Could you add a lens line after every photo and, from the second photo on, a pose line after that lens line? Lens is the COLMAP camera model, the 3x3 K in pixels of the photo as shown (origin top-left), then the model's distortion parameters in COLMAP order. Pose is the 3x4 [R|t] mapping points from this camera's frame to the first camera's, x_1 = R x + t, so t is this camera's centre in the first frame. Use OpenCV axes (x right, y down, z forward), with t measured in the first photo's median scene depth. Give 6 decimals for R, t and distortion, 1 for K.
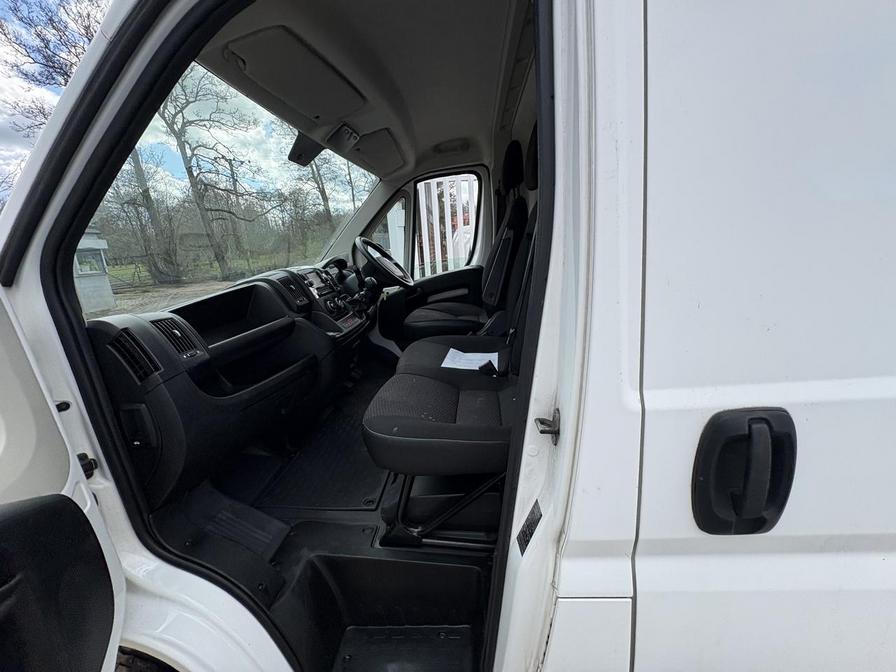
lens RADIAL K [[358.7, 0, 445.7], [0, 358.7, 336.6], [0, 0, 1]] dist [0.000368, 0.000635]
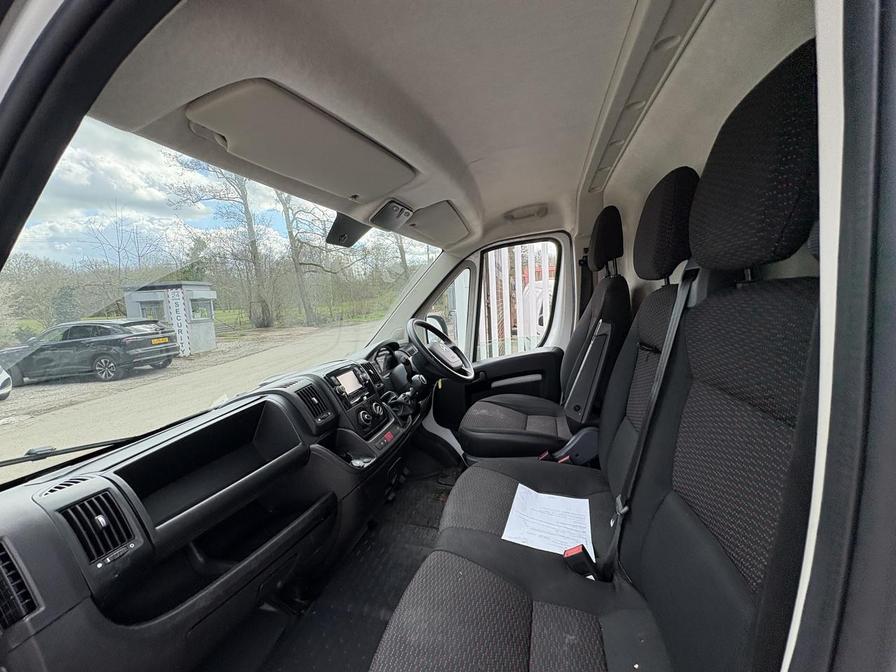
lens RADIAL K [[358.3, 0, 444.0], [0, 358.3, 335.8], [0, 0, 1]] dist [0.002007, -0.000029]
pose [[0.981169, 0.028604, -0.191024, -0.004215], [-0.053466, 0.990551, -0.126293, -0.142343], [0.185606, 0.134128, 0.973427, 0.202605]]
